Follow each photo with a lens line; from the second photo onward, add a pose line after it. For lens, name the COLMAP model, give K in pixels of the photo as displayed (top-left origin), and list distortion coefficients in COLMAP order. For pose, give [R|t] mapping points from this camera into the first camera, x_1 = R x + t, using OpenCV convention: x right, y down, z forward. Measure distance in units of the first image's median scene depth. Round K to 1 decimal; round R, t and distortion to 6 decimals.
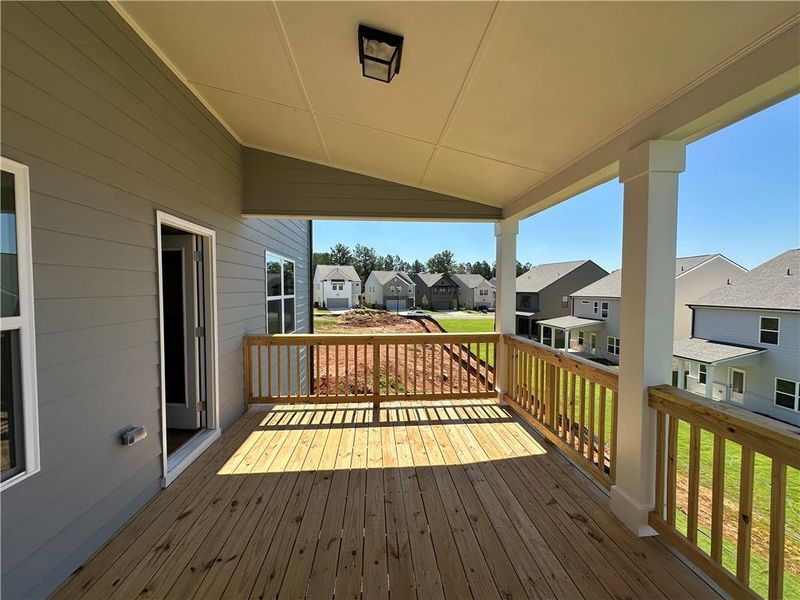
lens RADIAL K [[321.2, 0, 400.4], [0, 321.2, 299.9], [0, 0, 1]] dist [0.001417, 0.001419]
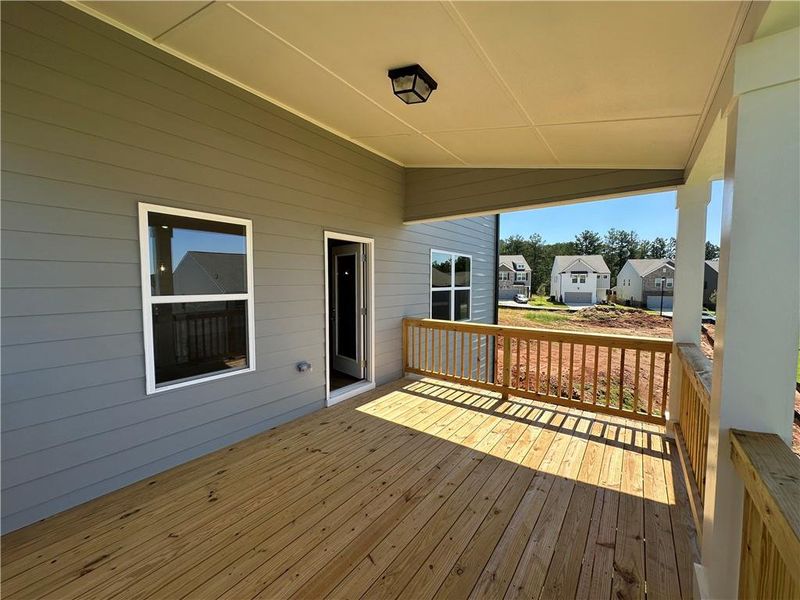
lens RADIAL K [[321.2, 0, 399.9], [0, 321.2, 299.7], [0, 0, 1]] dist [0.001417, 0.001419]
pose [[0.752091, 0.037314, -0.658002, 0.338791], [-0.023069, 0.999275, 0.030299, 0.001581], [0.658656, -0.007608, 0.752406, 0.032201]]
